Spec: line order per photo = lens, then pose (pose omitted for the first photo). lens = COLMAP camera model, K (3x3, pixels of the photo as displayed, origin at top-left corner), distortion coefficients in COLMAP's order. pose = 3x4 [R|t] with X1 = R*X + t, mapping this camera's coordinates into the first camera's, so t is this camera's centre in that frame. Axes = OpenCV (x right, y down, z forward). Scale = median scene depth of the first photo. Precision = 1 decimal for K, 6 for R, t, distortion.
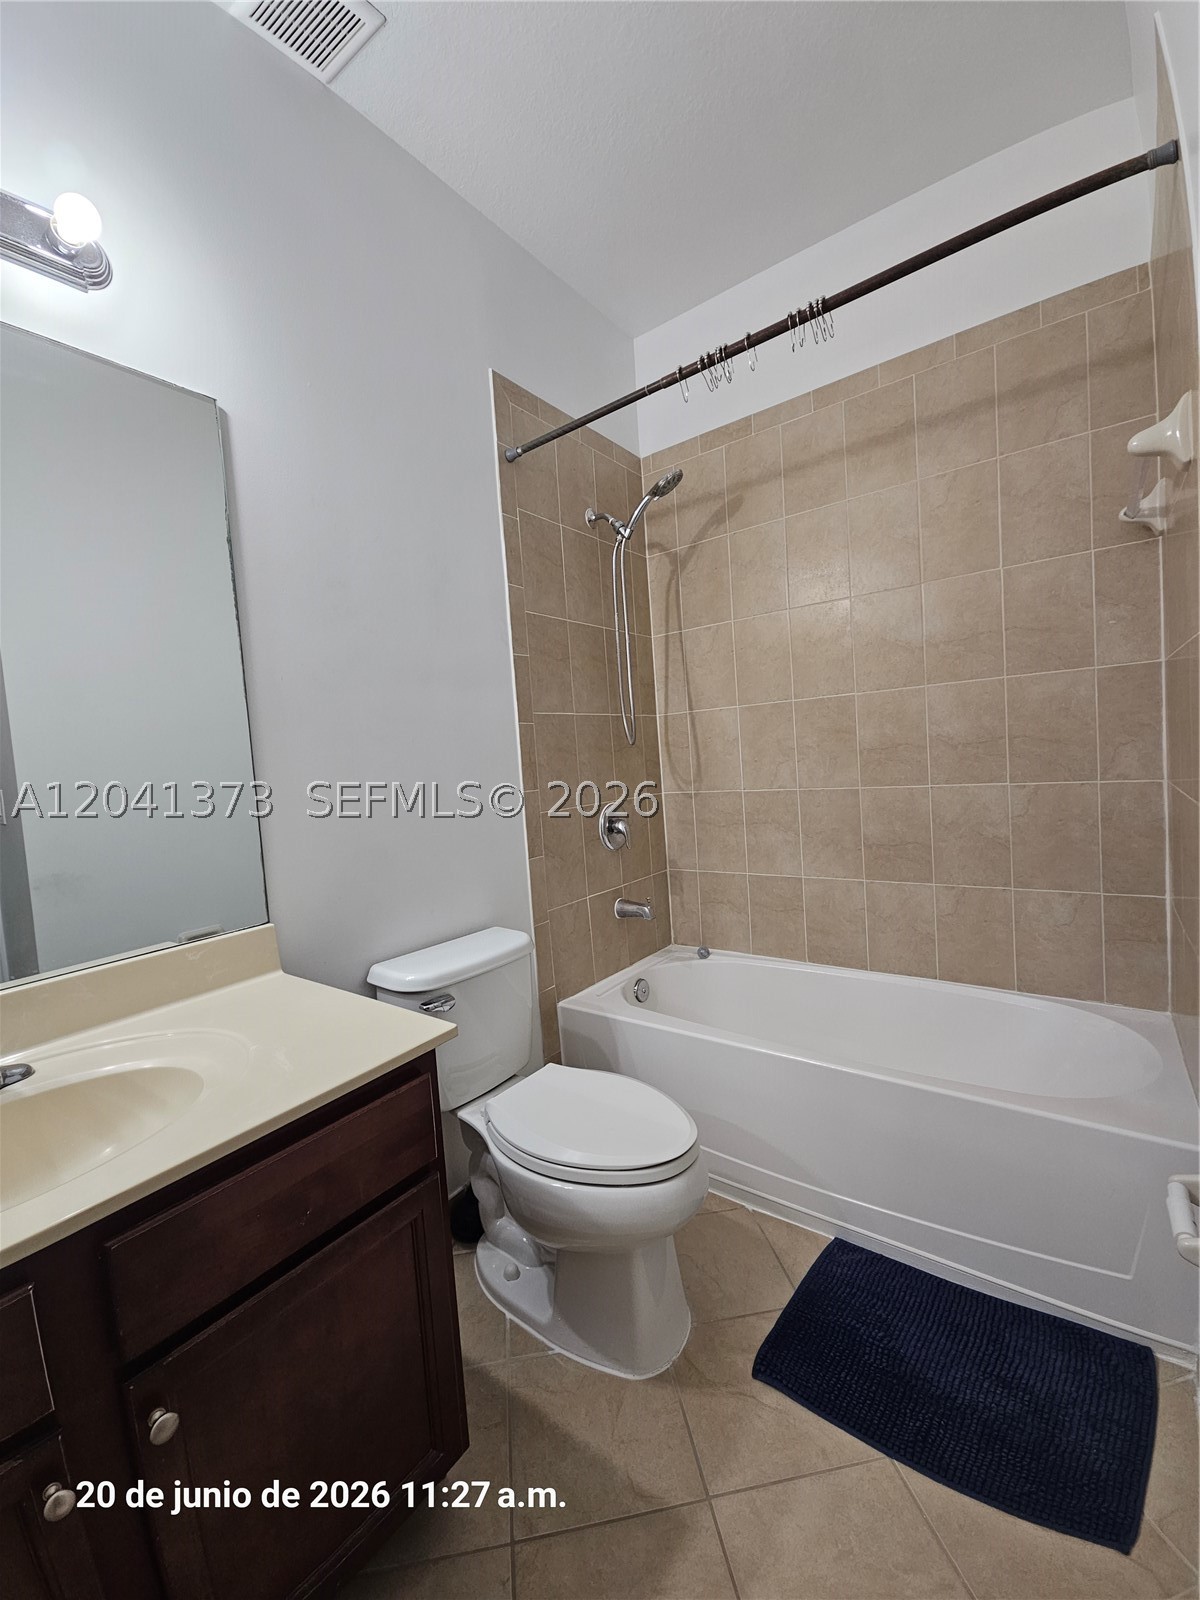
lens RADIAL K [[653.9, 0, 590.1], [0, 653.9, 793.1], [0, 0, 1]] dist [0.011549, -0.008578]
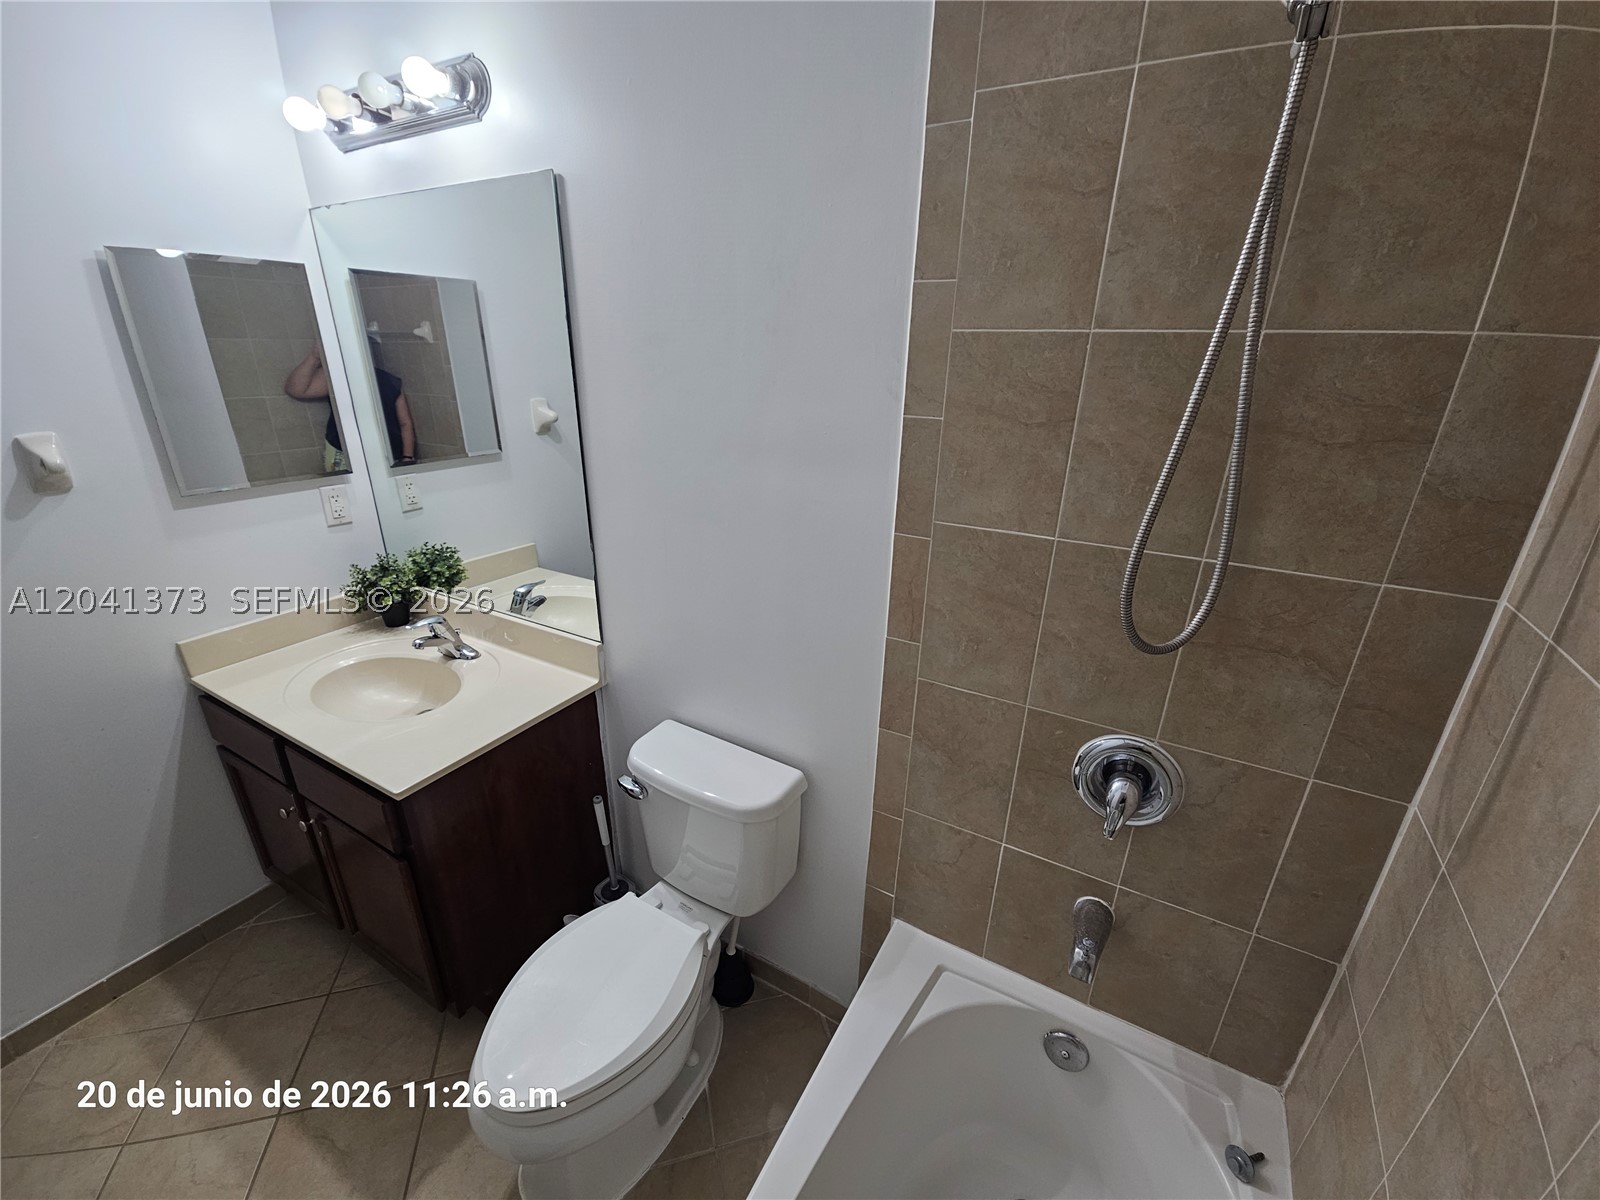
lens RADIAL K [[653.9, 0, 795.4], [0, 653.9, 609.7], [0, 0, 1]] dist [0.011549, -0.008578]
pose [[0.119915, 0.430708, -0.894489, 0.427589], [-0.080006, 0.902253, 0.423721, -0.275124], [0.989555, 0.020754, 0.142653, 0.771441]]
